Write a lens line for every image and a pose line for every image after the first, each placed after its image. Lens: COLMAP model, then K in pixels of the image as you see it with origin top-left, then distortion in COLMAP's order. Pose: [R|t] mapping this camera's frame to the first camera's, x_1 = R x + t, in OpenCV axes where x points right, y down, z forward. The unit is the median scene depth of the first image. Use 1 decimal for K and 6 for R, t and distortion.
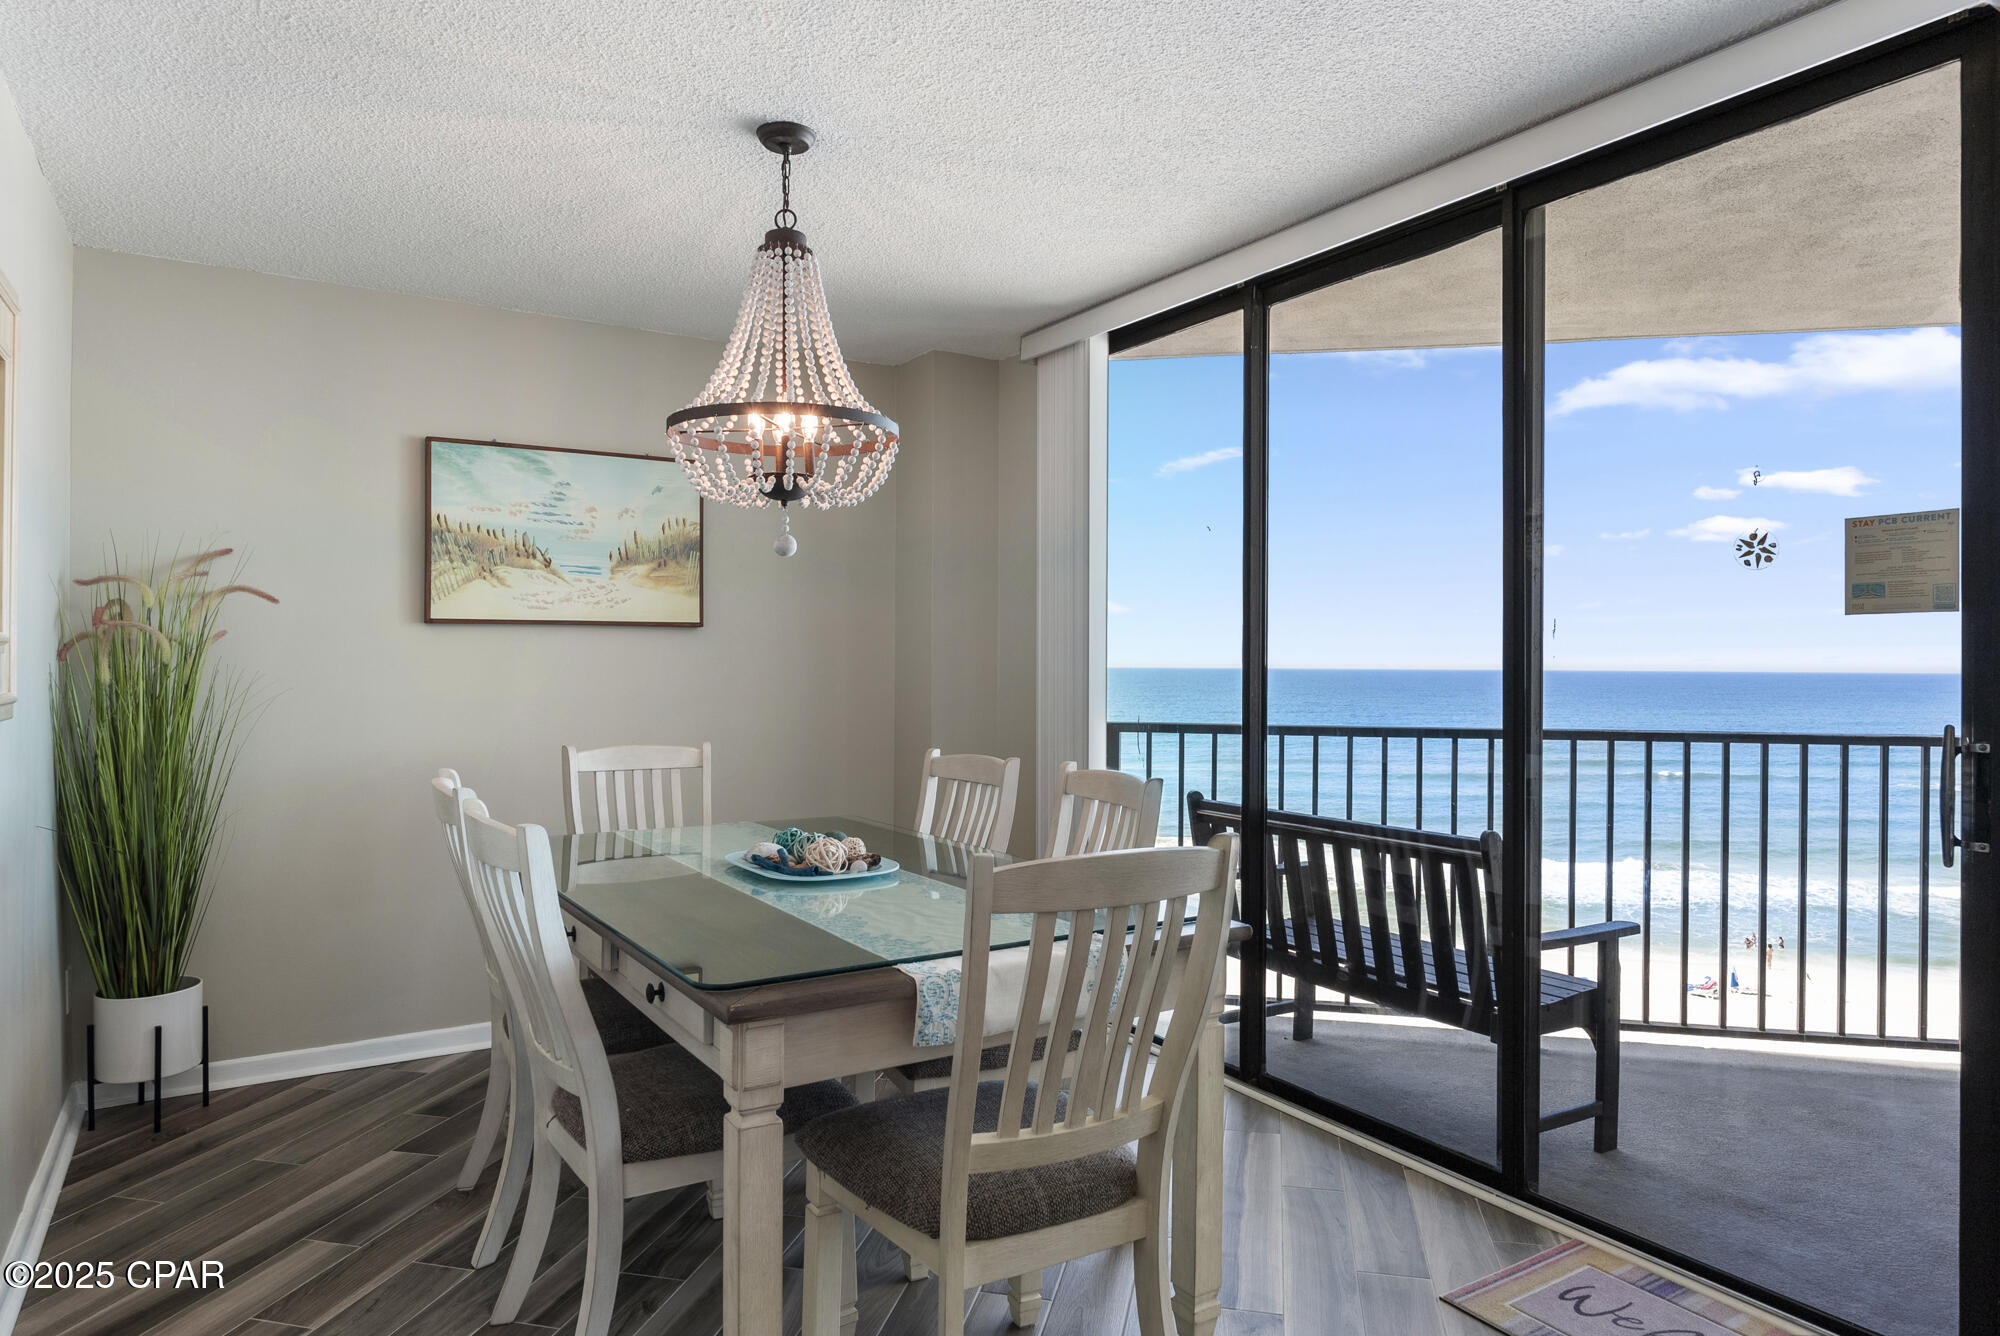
lens RADIAL K [[1202.6, 0, 1000.0], [0, 1202.6, 668.0], [0, 0, 1]] dist [-0.011985, -0.001896]
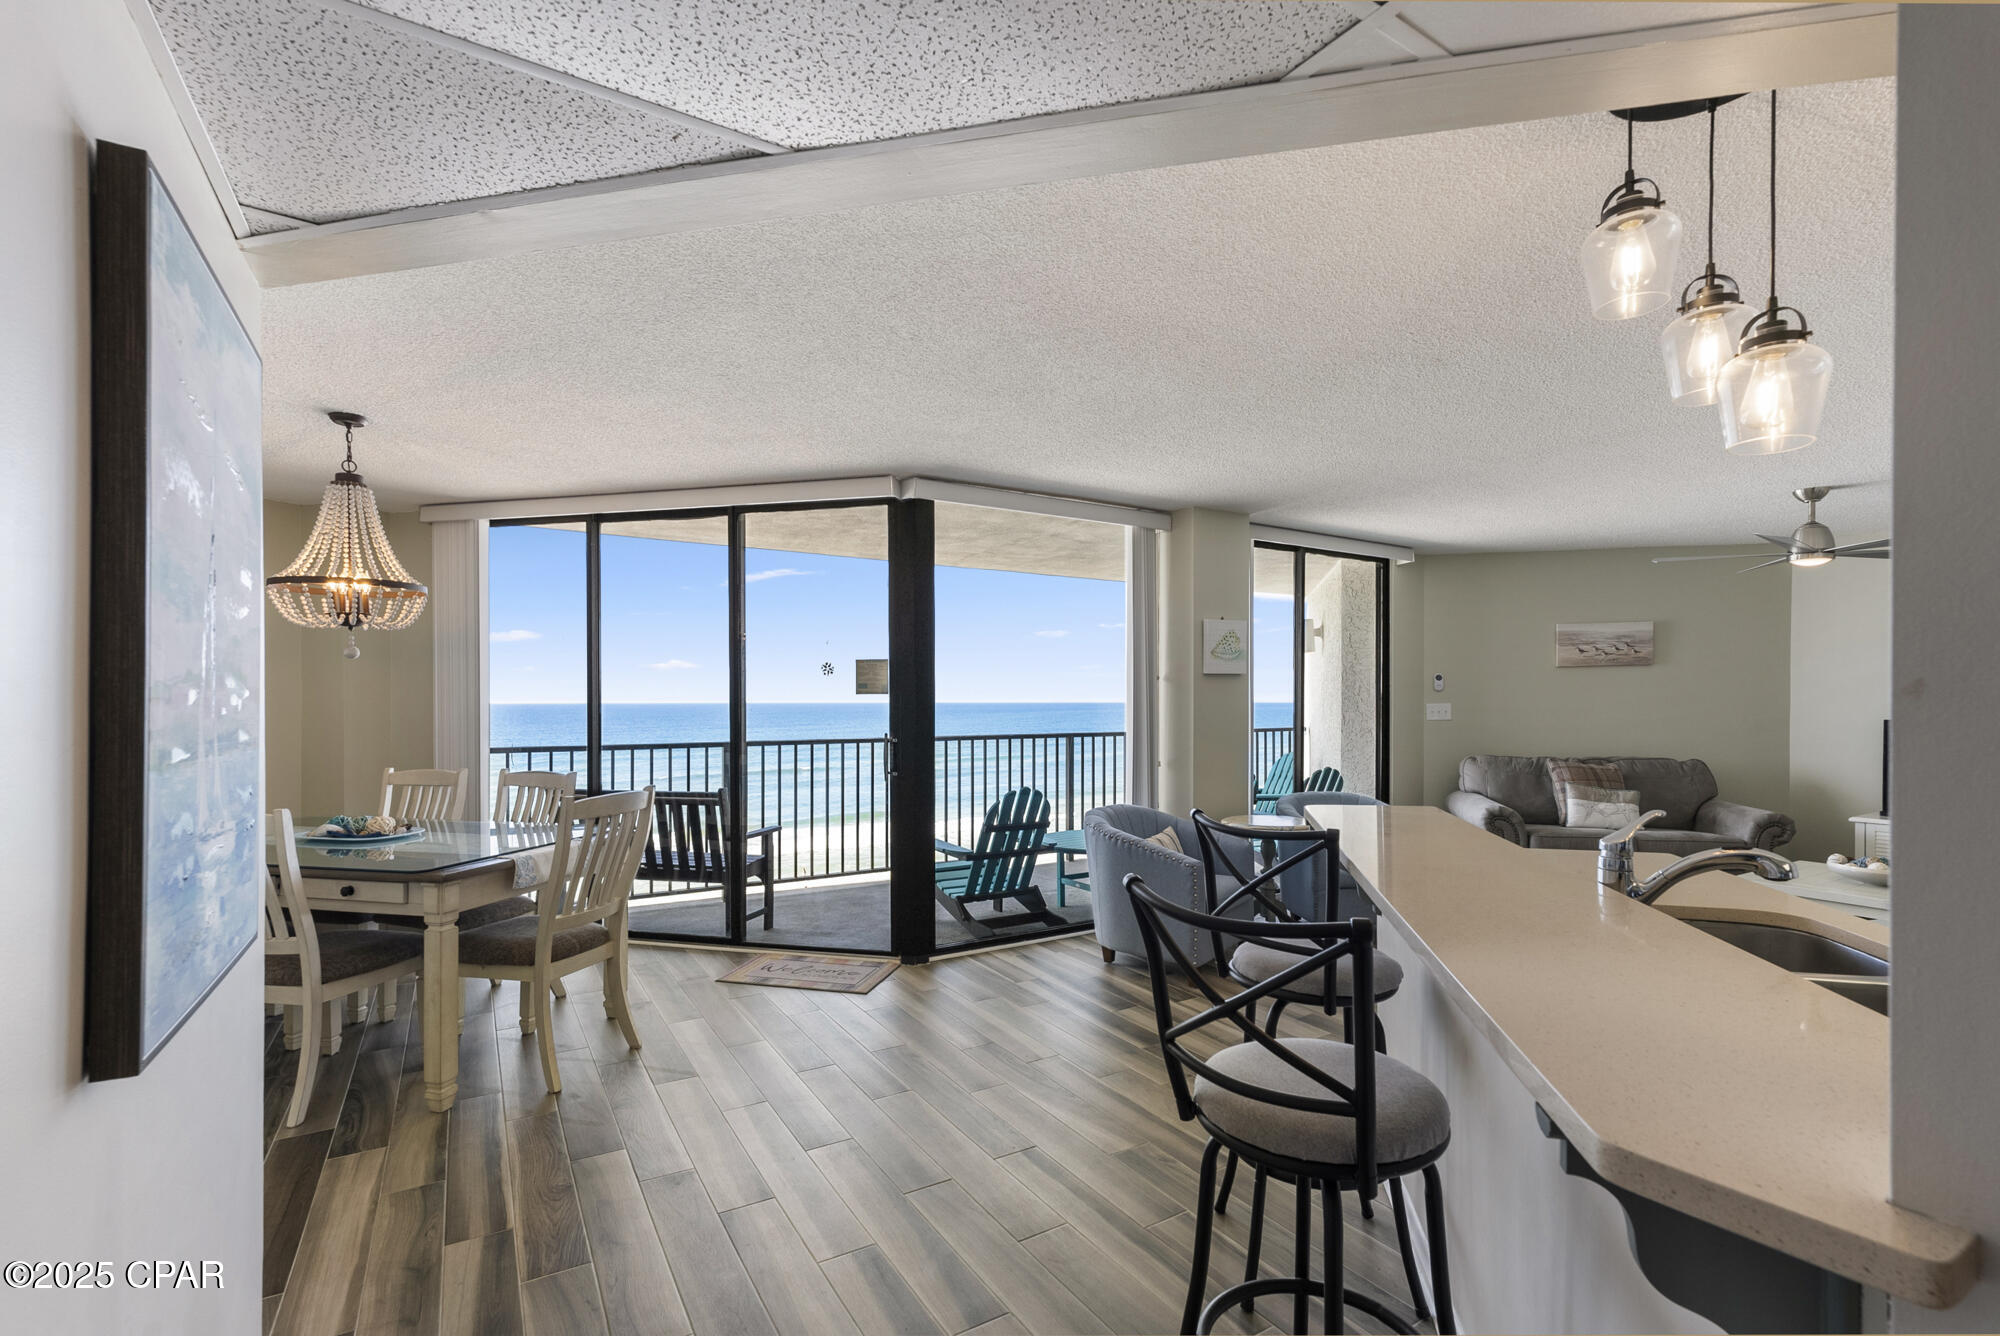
lens RADIAL K [[913.4, 0, 1006.6], [0, 913.4, 693.2], [0, 0, 1]] dist [0.000069, -0.000054]
pose [[0.721225, 0.001475, 0.692699, -0.372412], [0.003602, 0.999976, -0.005880, -0.028120], [-0.692691, 0.006736, 0.721203, -0.568004]]
